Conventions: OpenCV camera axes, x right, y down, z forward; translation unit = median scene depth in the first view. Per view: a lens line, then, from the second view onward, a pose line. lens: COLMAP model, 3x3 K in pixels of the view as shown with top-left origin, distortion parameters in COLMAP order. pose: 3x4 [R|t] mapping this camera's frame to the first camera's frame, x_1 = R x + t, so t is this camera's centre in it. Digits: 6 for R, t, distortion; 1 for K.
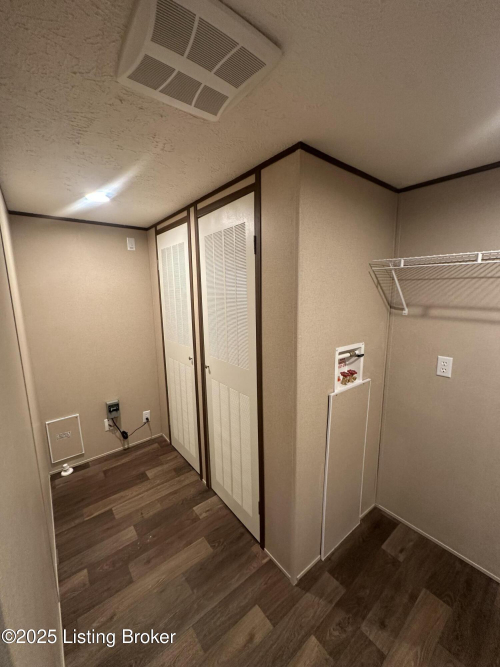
lens RADIAL K [[266.7, 0, 249.8], [0, 266.7, 334.3], [0, 0, 1]] dist [-0.001151, 0.000603]
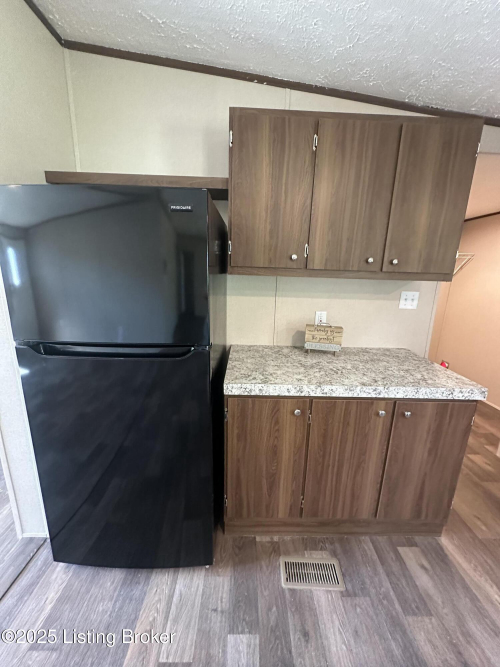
lens RADIAL K [[266.7, 0, 252.4], [0, 266.7, 335.1], [0, 0, 1]] dist [-0.001151, 0.000603]
pose [[0.608227, -0.151548, 0.779162, -0.880016], [0.093115, 0.988450, 0.119567, 0.009429], [-0.788283, -0.000173, 0.615313, 0.697552]]
